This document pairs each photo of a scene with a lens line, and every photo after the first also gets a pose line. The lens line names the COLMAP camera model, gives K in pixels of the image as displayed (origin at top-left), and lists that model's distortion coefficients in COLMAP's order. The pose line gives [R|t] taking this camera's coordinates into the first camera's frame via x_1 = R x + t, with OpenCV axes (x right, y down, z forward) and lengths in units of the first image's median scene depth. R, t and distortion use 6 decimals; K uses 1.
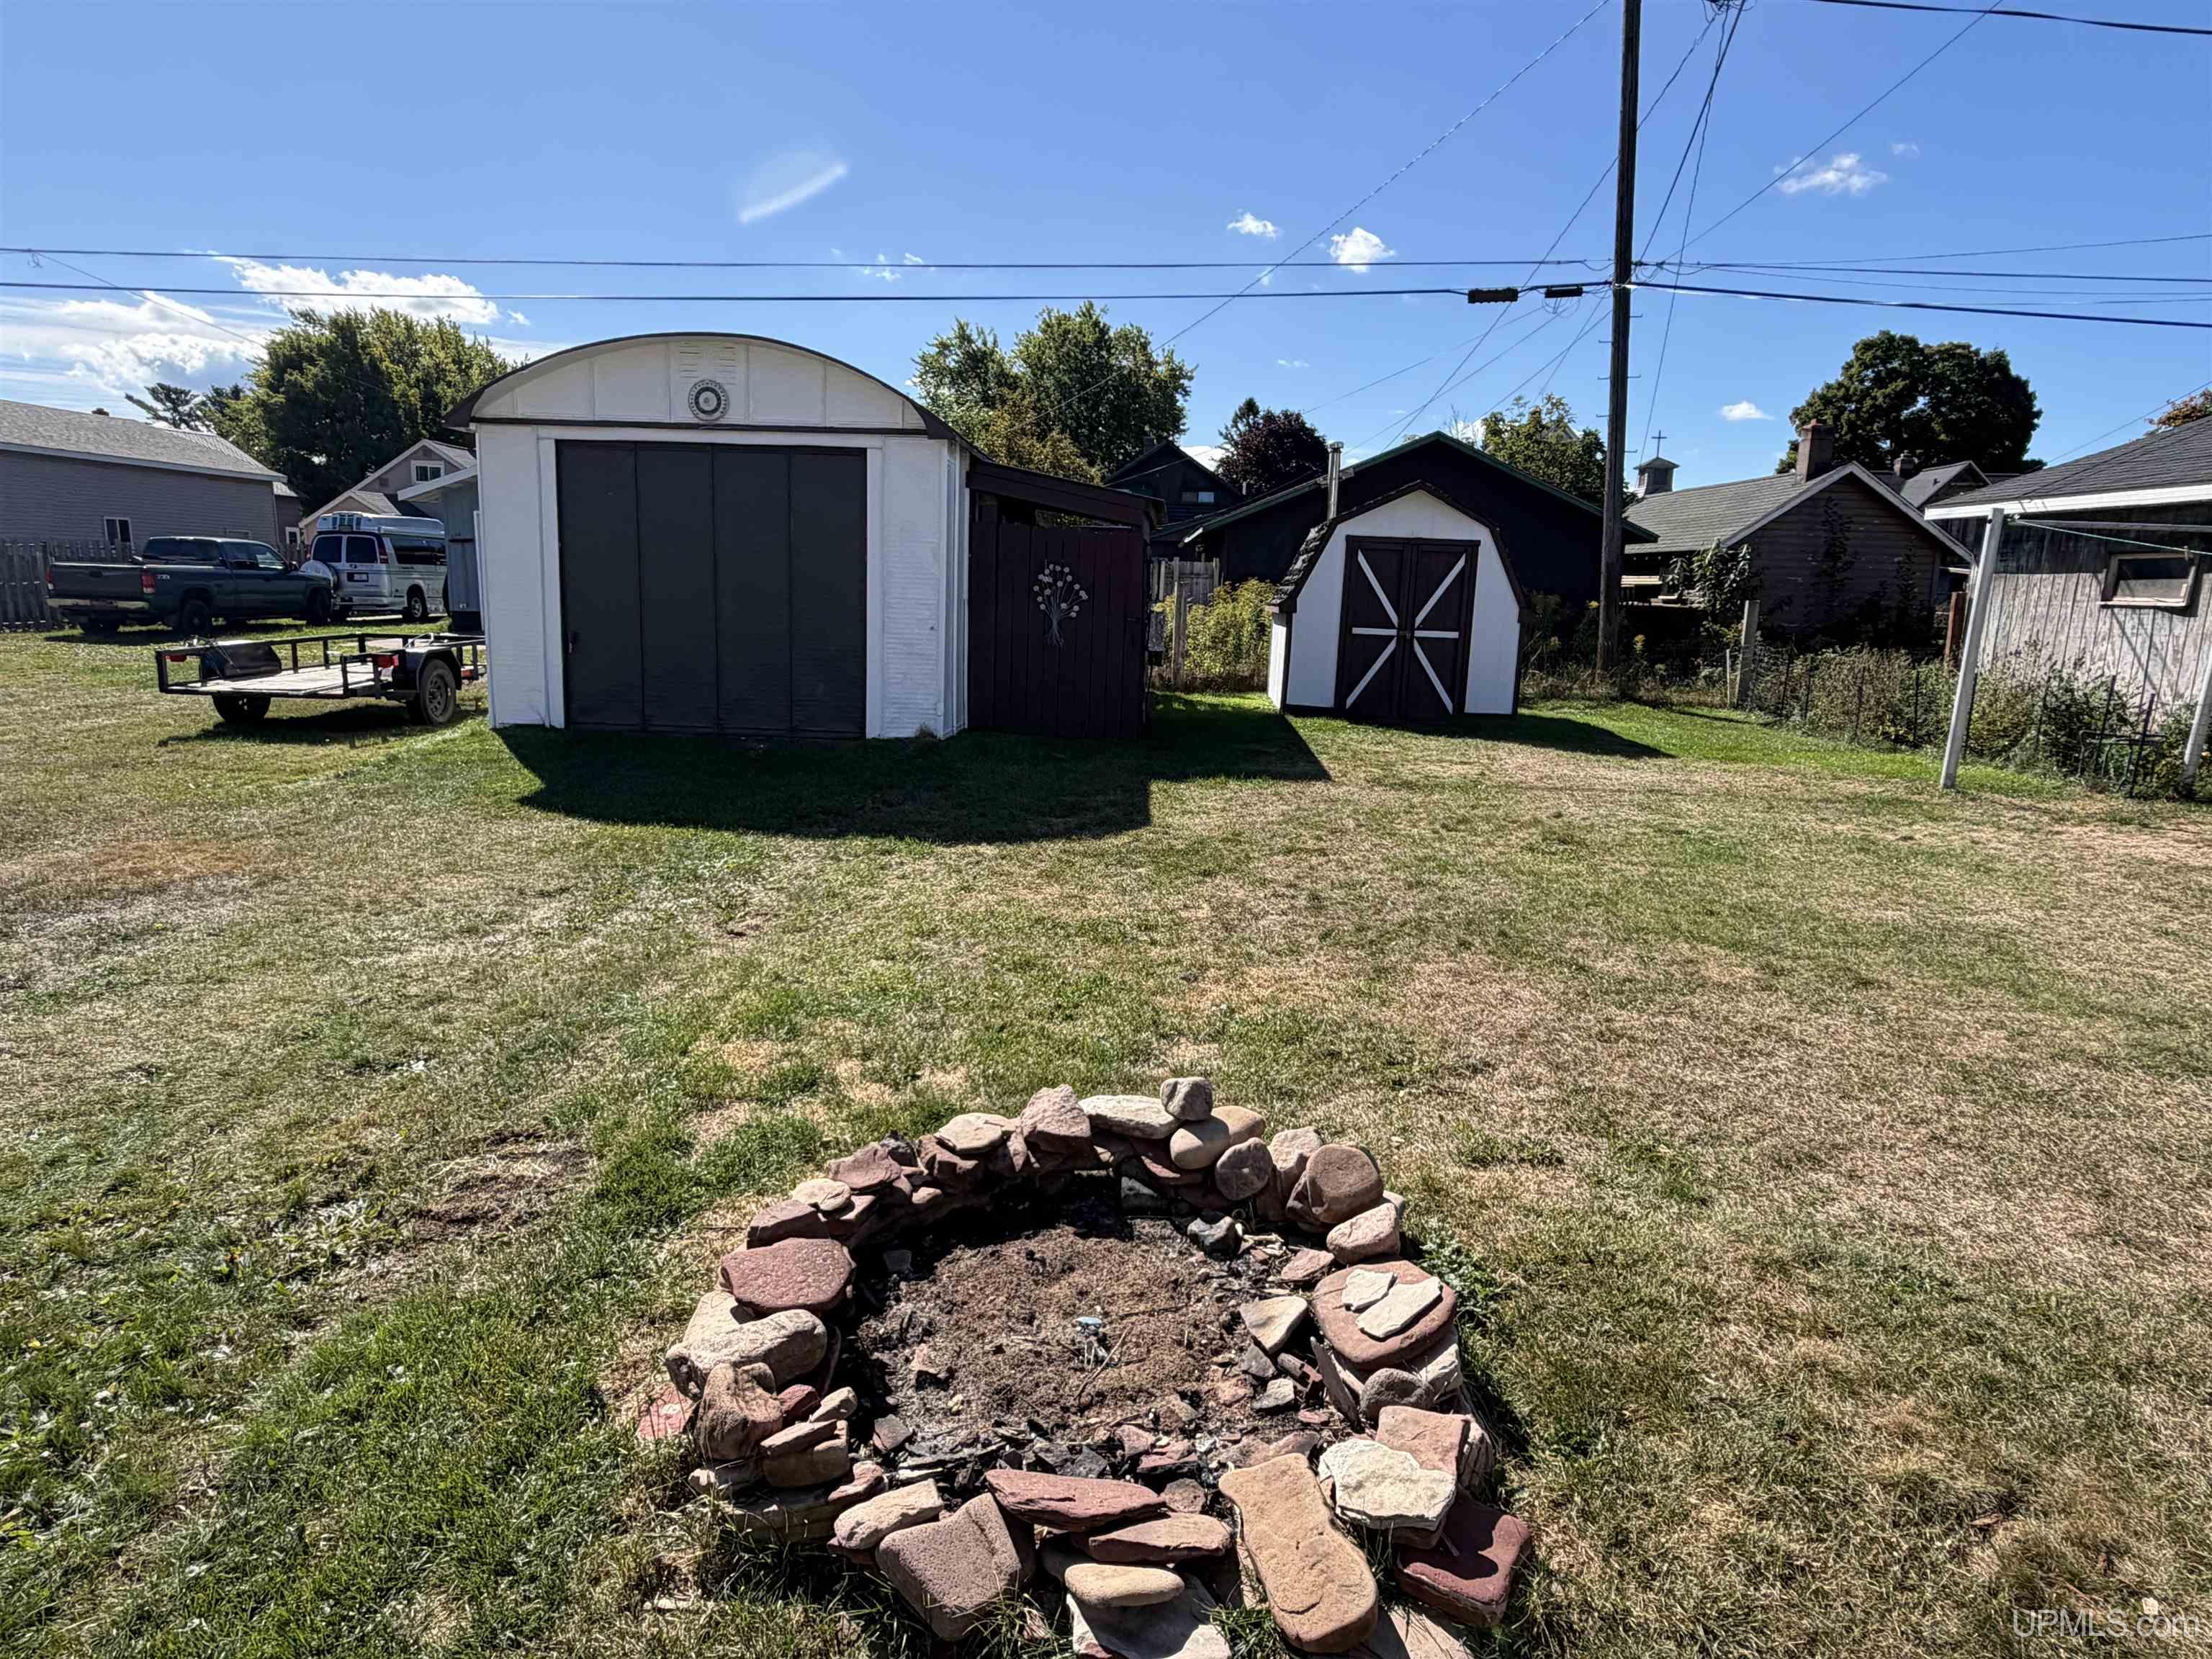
lens RADIAL K [[1298.7, 0, 1113.3], [0, 1298.7, 816.2], [0, 0, 1]] dist [0.002667, -0.002925]
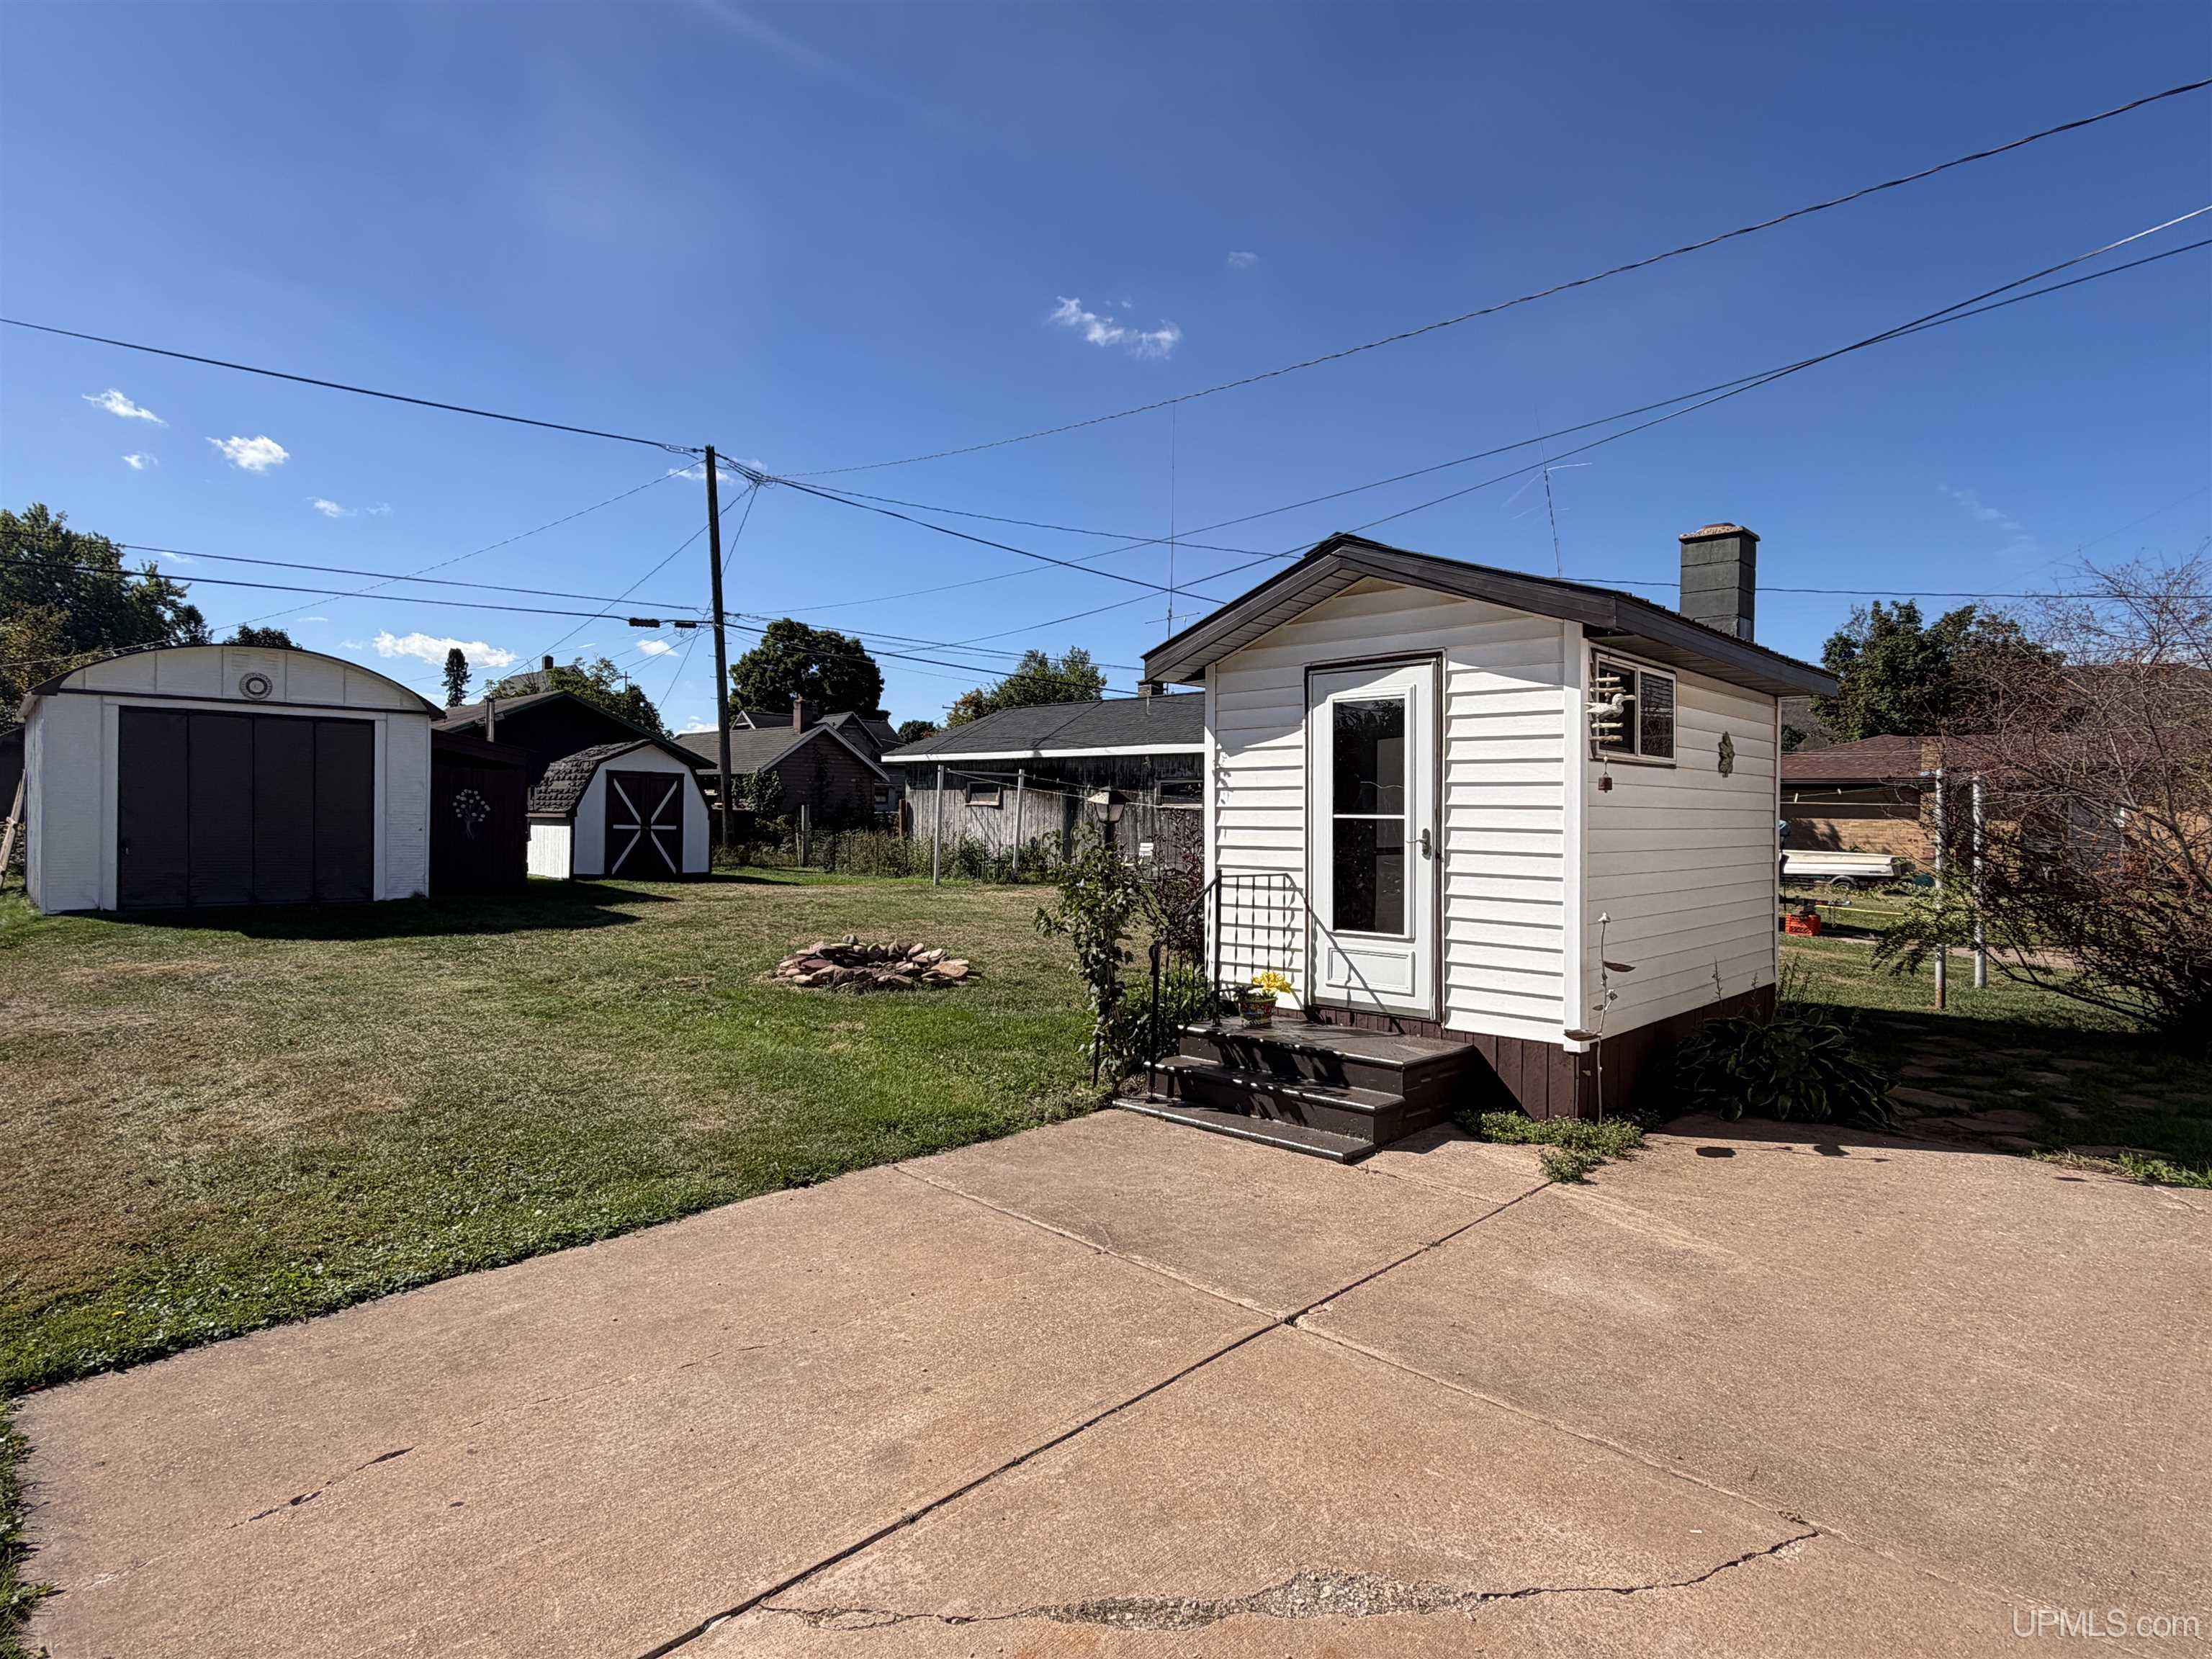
lens RADIAL K [[1160.3, 0, 1110.3], [0, 1160.3, 824.3], [0, 0, 1]] dist [0.001652, 0.000372]
pose [[0.689528, -0.025434, 0.723812, -0.364430], [0.131708, 0.987123, -0.090783, 0.057358], [-0.712183, 0.157929, 0.683999, -0.370500]]
